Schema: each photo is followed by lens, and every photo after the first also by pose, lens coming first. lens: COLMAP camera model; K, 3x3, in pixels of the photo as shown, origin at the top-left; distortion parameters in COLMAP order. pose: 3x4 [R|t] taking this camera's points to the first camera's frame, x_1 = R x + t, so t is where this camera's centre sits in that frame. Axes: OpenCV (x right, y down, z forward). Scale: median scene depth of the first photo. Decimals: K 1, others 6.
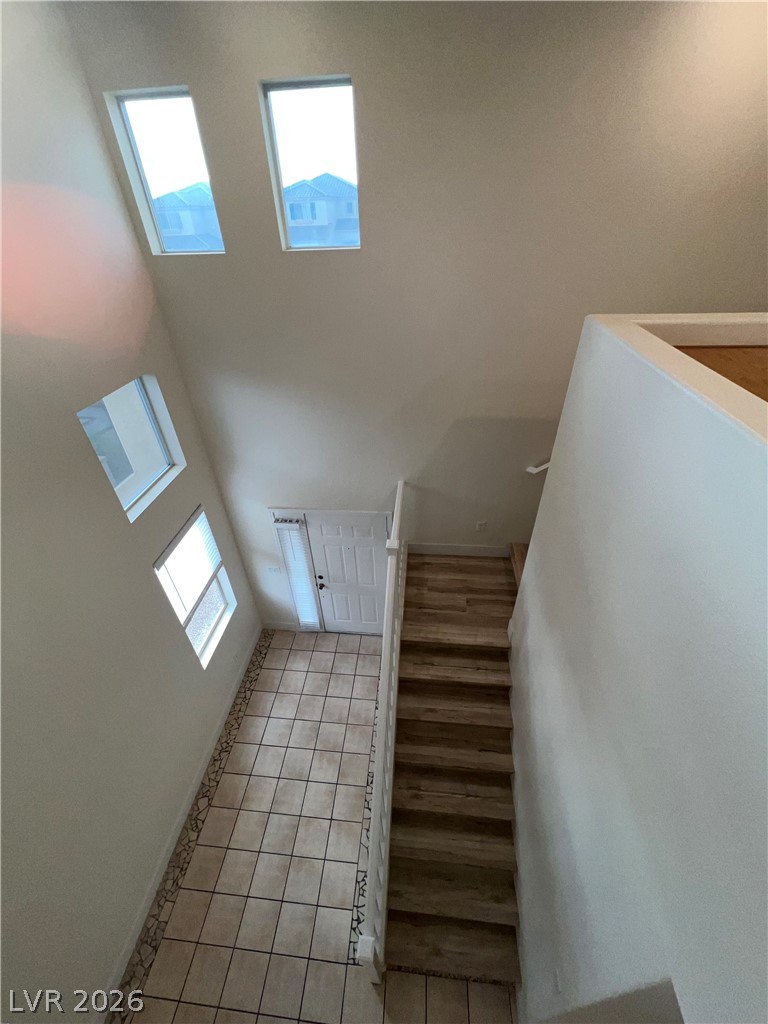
lens RADIAL K [[400.0, 0, 384.0], [0, 400.0, 512.0], [0, 0, 1]] dist [0.000265, 0.000071]
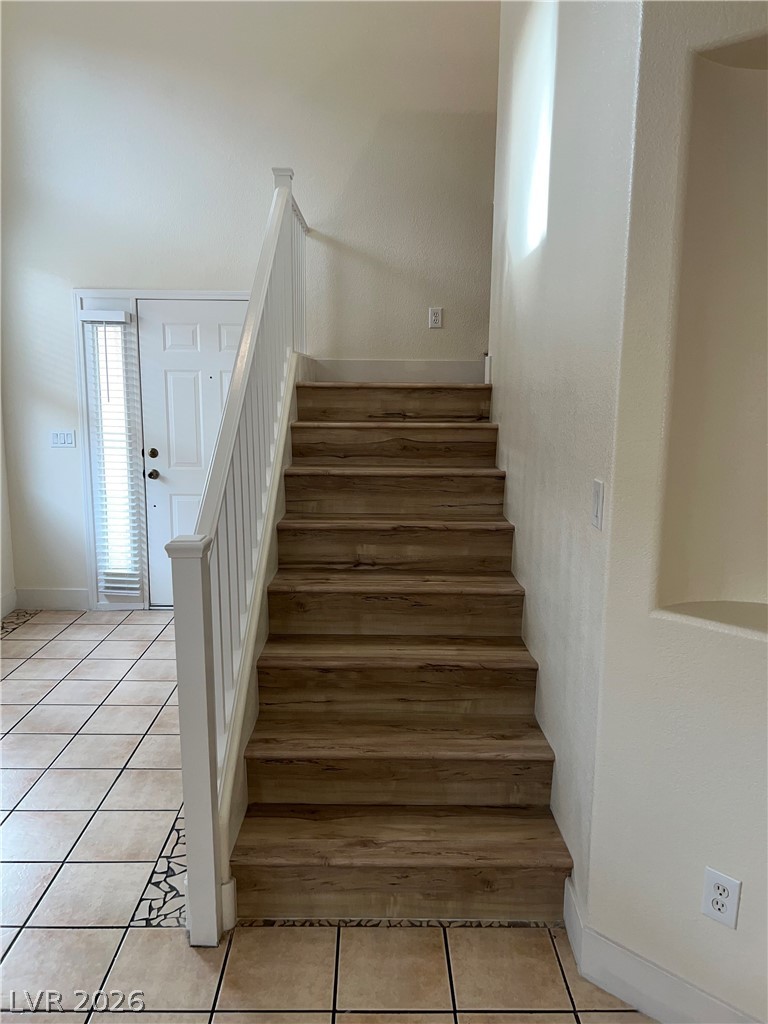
lens RADIAL K [[775.4, 0, 384.0], [0, 775.4, 512.0], [0, 0, 1]] dist [0.037438, -0.003801]
pose [[0.994596, 0.013612, 0.102927, 0.046001], [0.035416, 0.887421, -0.459597, 0.809840], [-0.097595, 0.460758, 0.882143, 0.106822]]
